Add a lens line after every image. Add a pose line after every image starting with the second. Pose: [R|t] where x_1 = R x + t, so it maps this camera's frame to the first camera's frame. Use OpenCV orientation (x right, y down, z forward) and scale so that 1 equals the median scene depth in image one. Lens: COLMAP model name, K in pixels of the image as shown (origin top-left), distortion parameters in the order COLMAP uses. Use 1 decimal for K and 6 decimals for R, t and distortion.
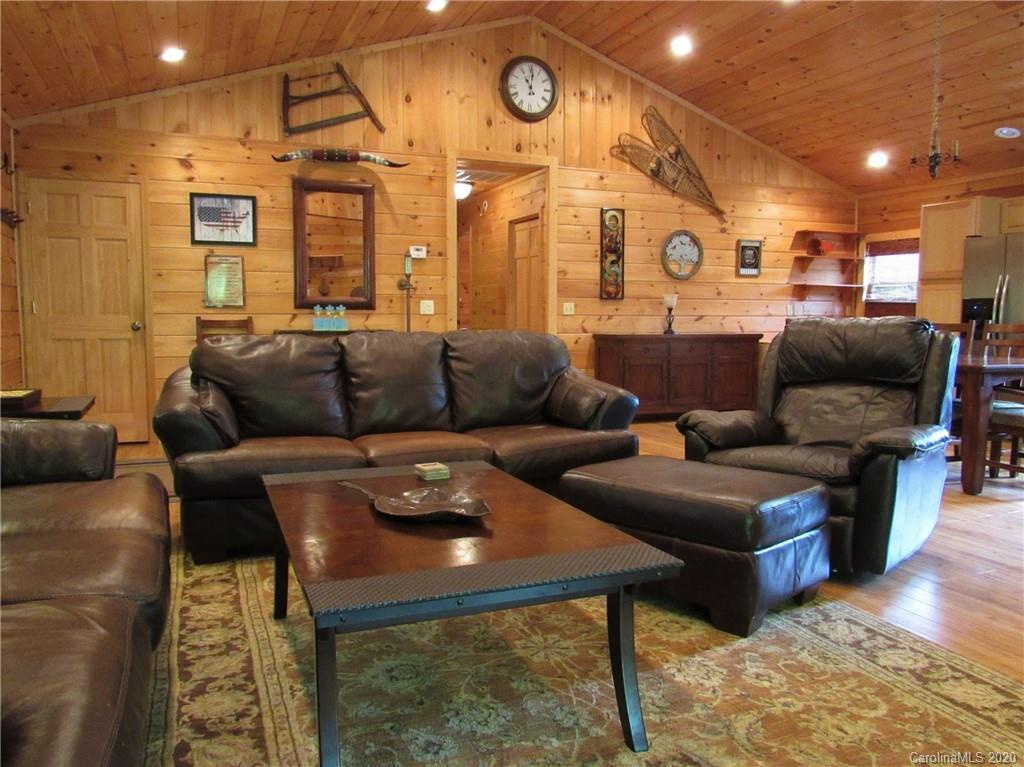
lens RADIAL K [[779.2, 0, 537.9], [0, 779.2, 383.0], [0, 0, 1]] dist [-0.034832, 0.013489]
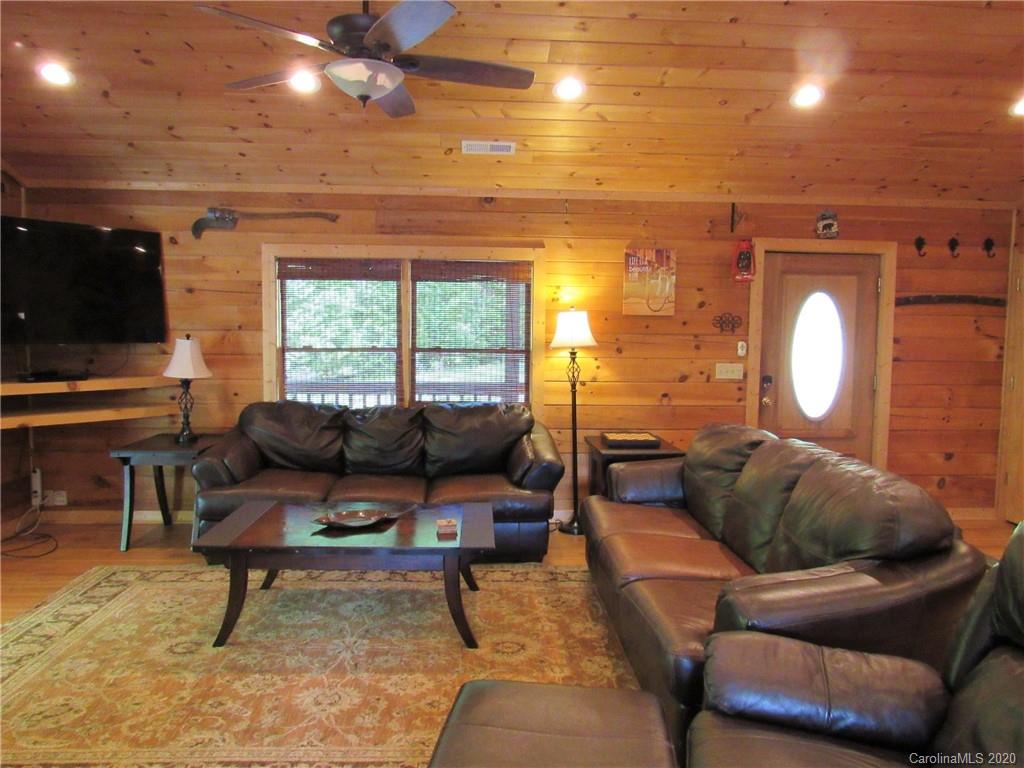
lens RADIAL K [[754.4, 0, 502.6], [0, 754.4, 384.7], [0, 0, 1]] dist [-0.030321, 0.013222]
pose [[-0.378644, 0.067274, -0.923094, 0.376686], [-0.092929, 0.989552, 0.110236, -0.105734], [0.920866, 0.127522, -0.368436, 0.556257]]
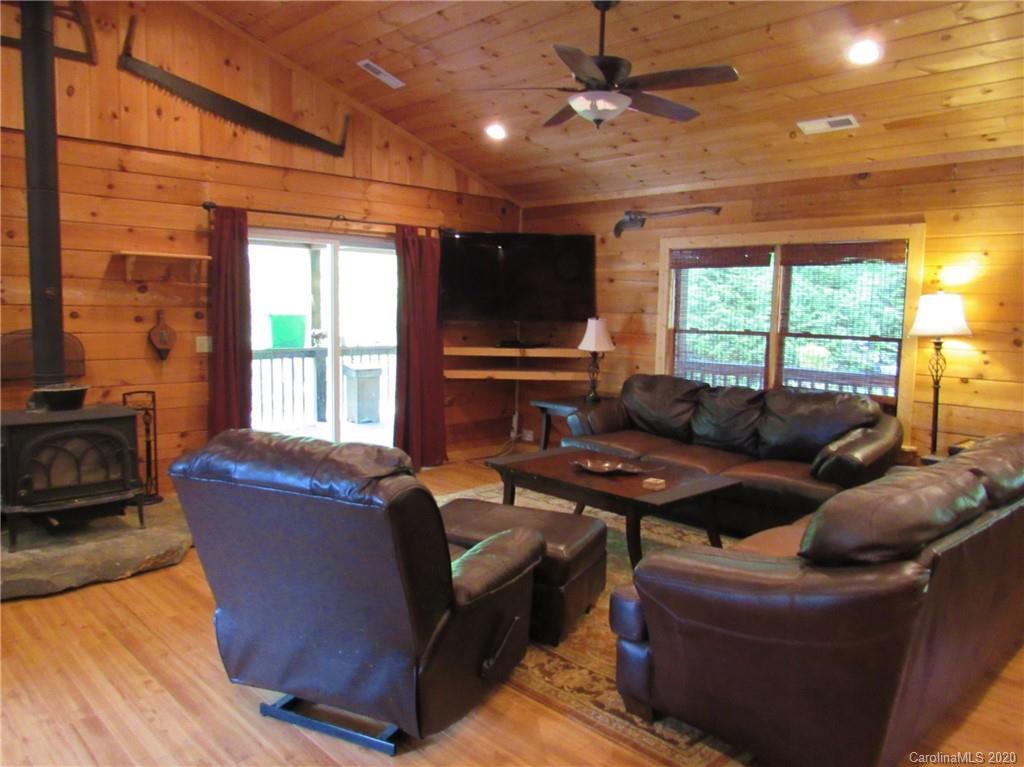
lens RADIAL K [[754.4, 0, 504.0], [0, 754.4, 384.3], [0, 0, 1]] dist [-0.030321, 0.013222]
pose [[-0.949241, 0.023731, -0.313652, 0.222813], [-0.038718, 0.980752, 0.191382, -0.132917], [0.312157, 0.193812, -0.930051, 0.812589]]
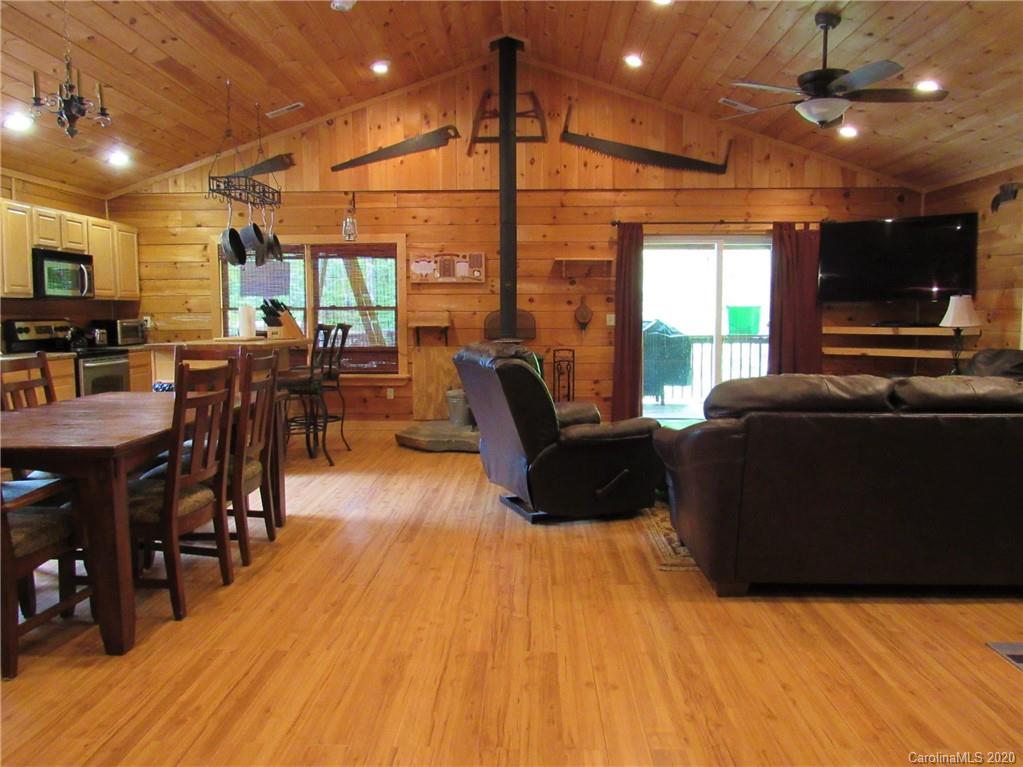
lens RADIAL K [[753.7, 0, 514.2], [0, 753.7, 375.7], [0, 0, 1]] dist [-0.030321, 0.013222]
pose [[-0.894257, -0.025742, 0.446812, -0.074757], [0.050958, 0.985996, 0.158794, -0.117120], [-0.444643, 0.164772, -0.880422, 1.027166]]
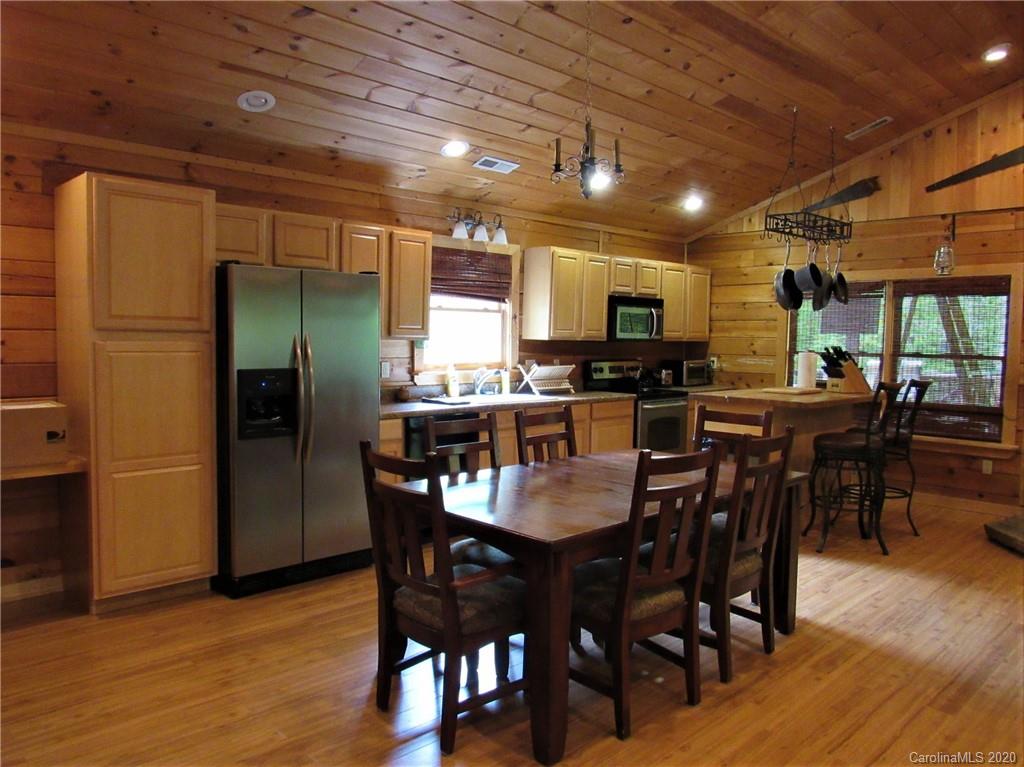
lens RADIAL K [[754.4, 0, 517.3], [0, 754.4, 381.2], [0, 0, 1]] dist [-0.030321, 0.013222]
pose [[-0.330170, -0.055724, 0.942275, -0.046269], [0.072054, 0.993855, 0.084022, -0.133510], [-0.941167, 0.095636, -0.324126, 0.923111]]
